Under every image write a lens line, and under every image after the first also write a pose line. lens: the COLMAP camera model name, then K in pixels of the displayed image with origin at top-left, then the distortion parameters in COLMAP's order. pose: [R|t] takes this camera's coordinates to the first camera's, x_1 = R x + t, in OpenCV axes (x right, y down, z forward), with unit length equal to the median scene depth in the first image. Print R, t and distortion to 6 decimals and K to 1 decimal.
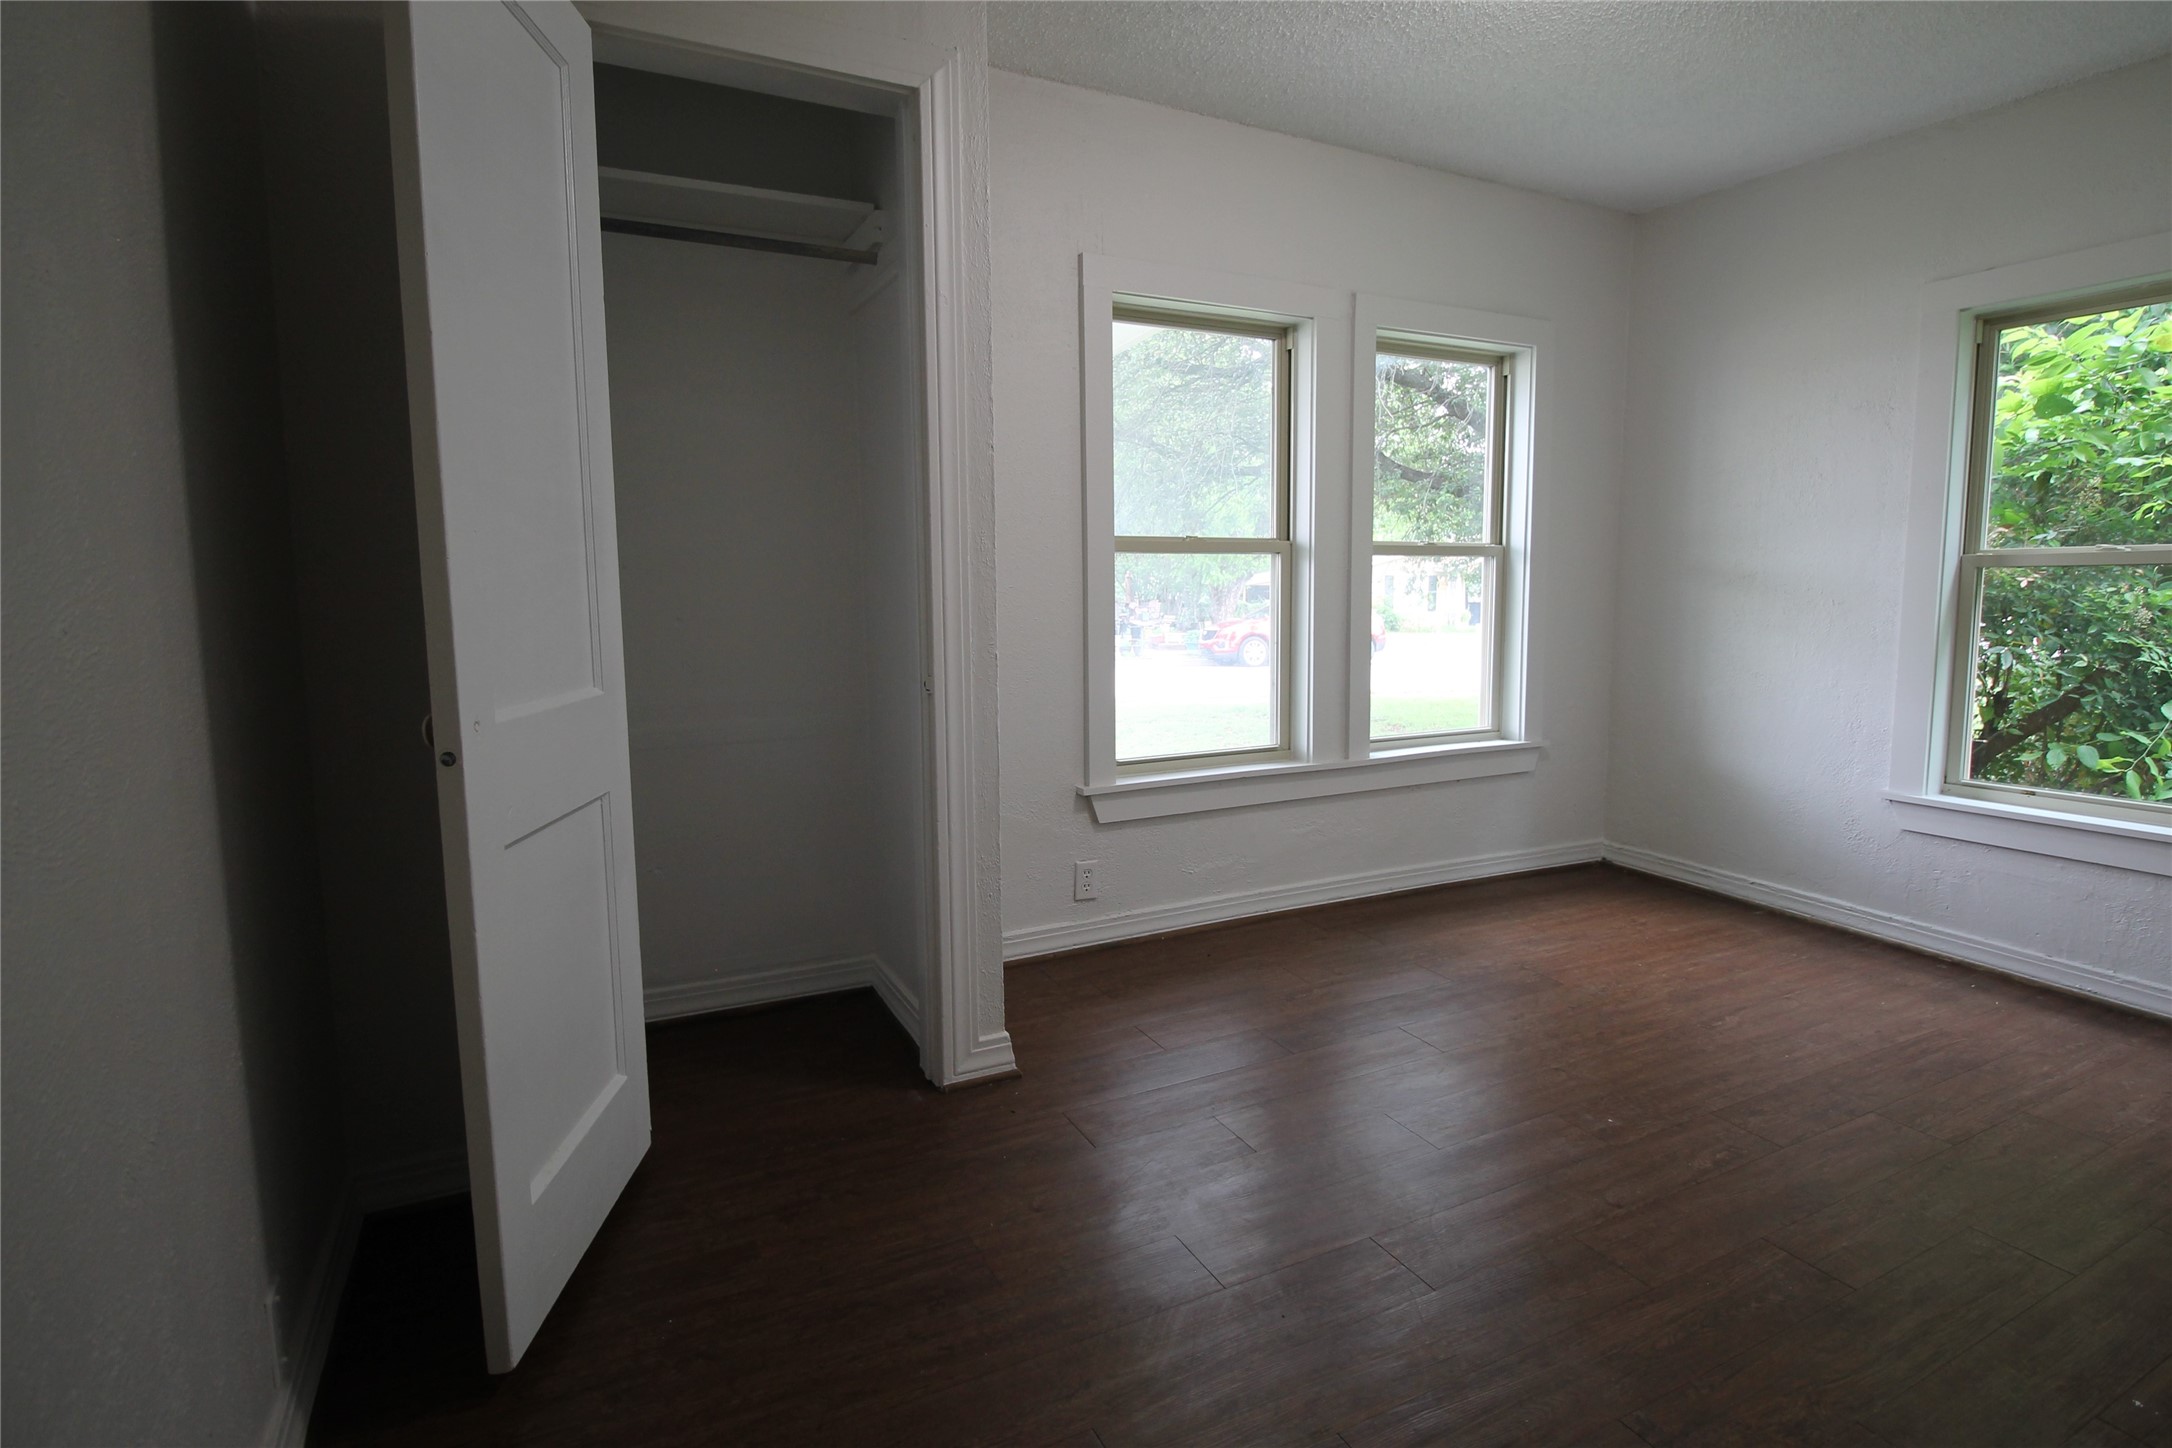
lens RADIAL K [[1081.1, 0, 1083.9], [0, 1081.1, 720.1], [0, 0, 1]] dist [-0.004056, -0.008481]
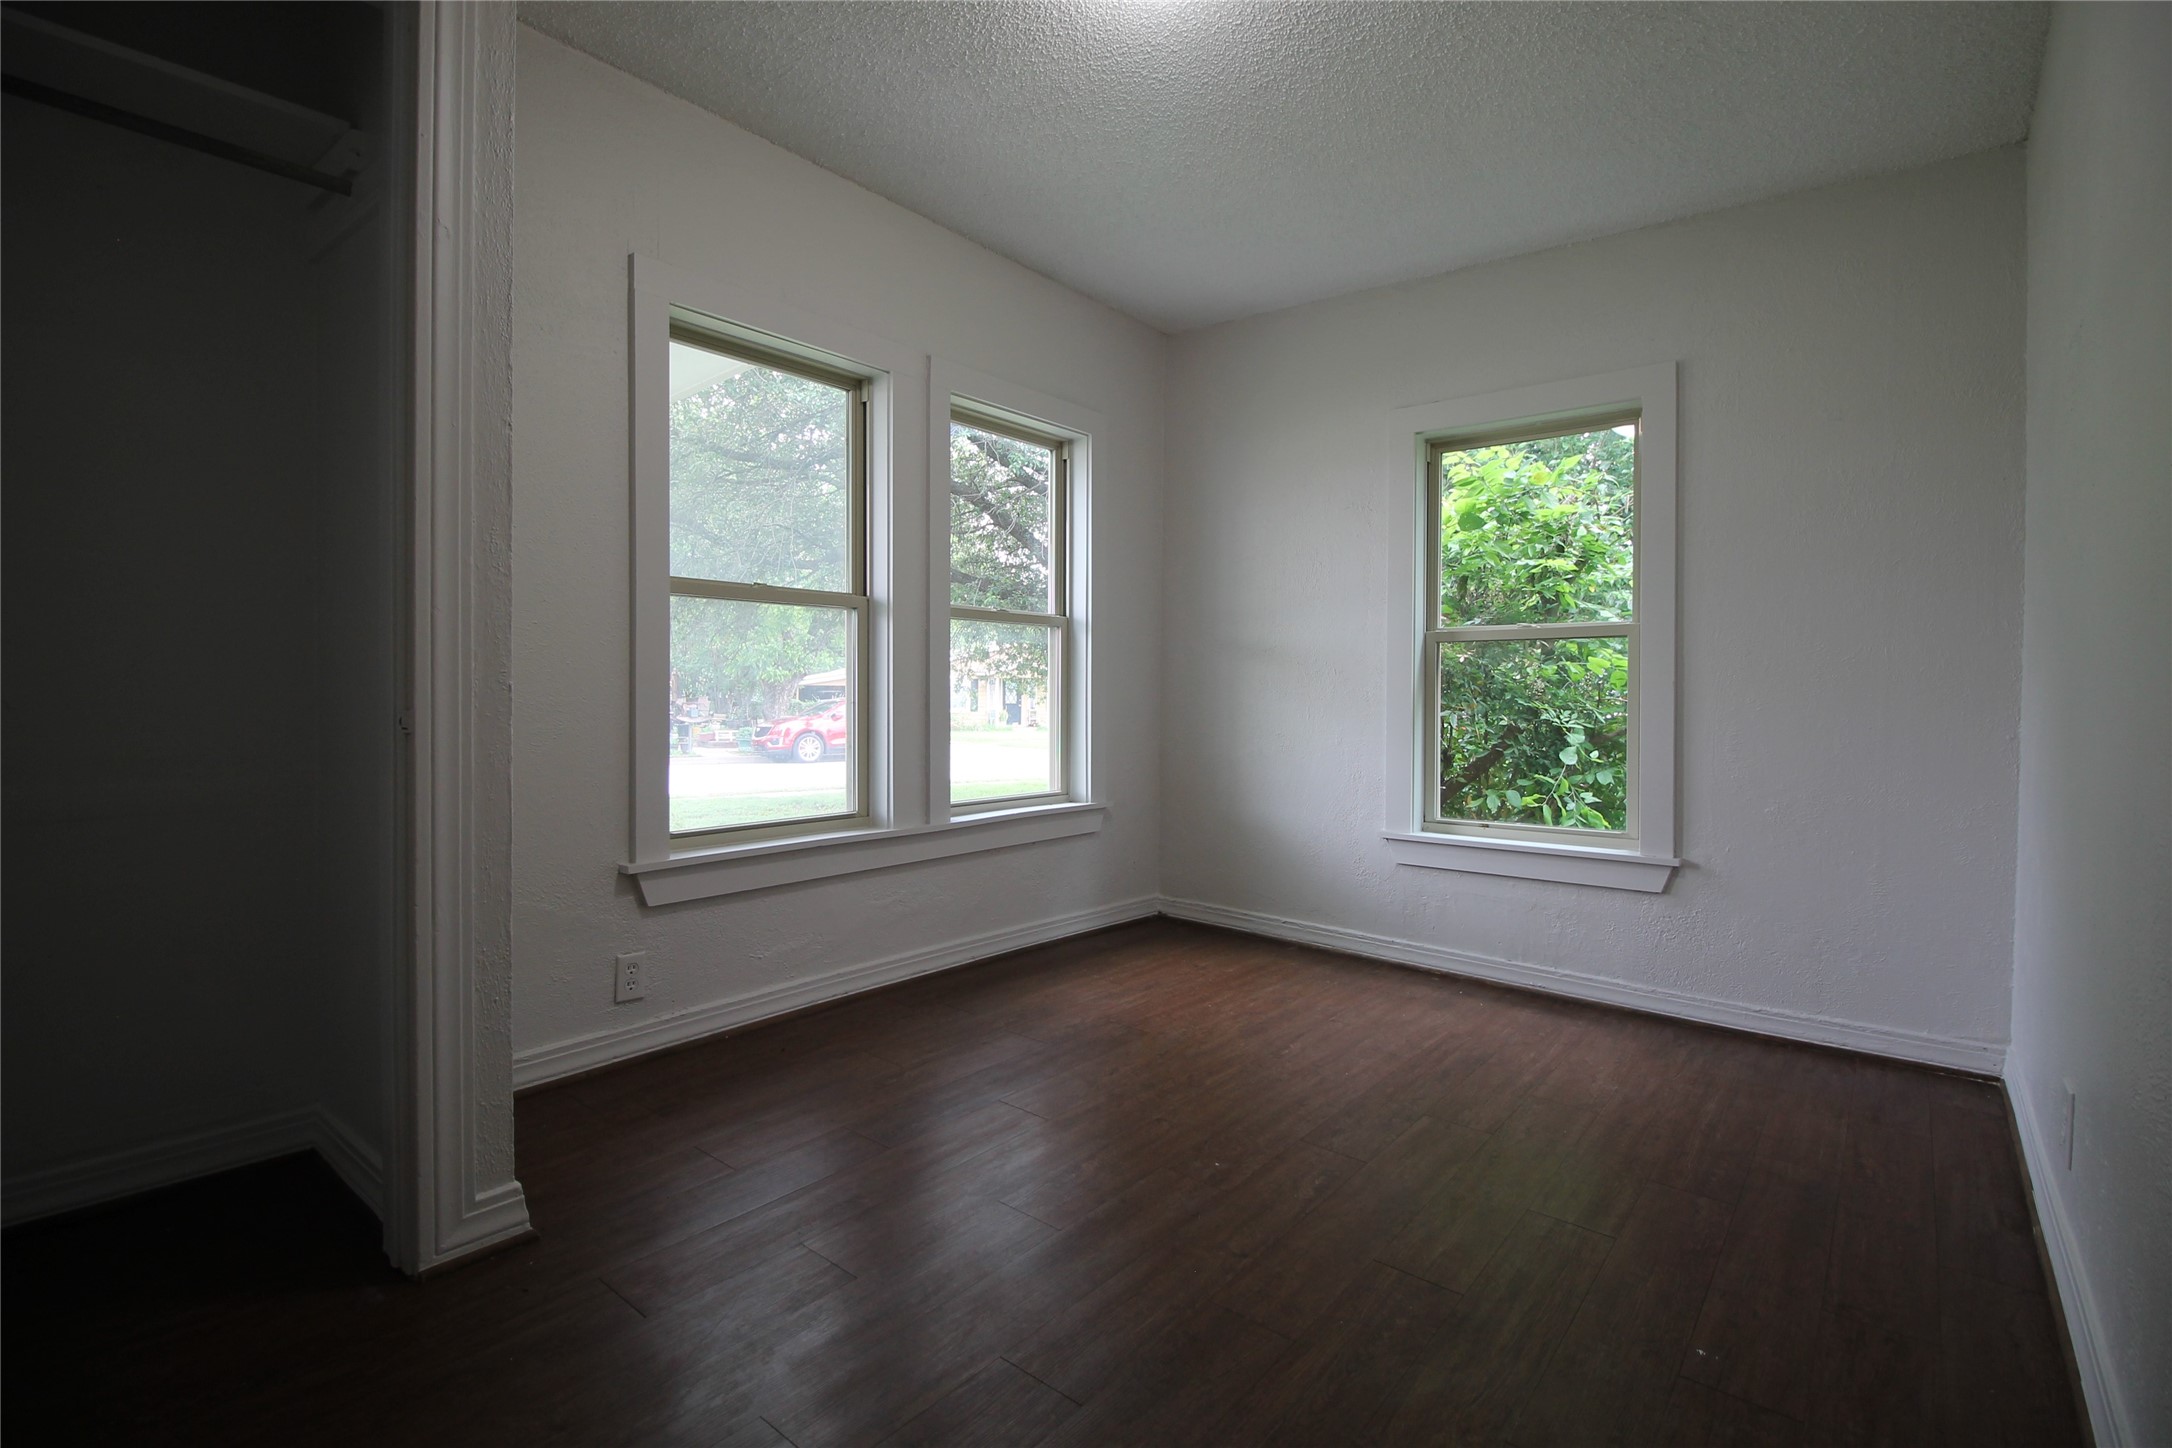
lens RADIAL K [[1026.0, 0, 1098.9], [0, 1026.0, 710.6], [0, 0, 1]] dist [-0.001909, -0.010895]
pose [[0.907373, 0.009404, 0.420222, -0.004207], [0.034137, 0.994798, -0.095975, 0.033135], [-0.418939, 0.101430, 0.902332, 0.115551]]
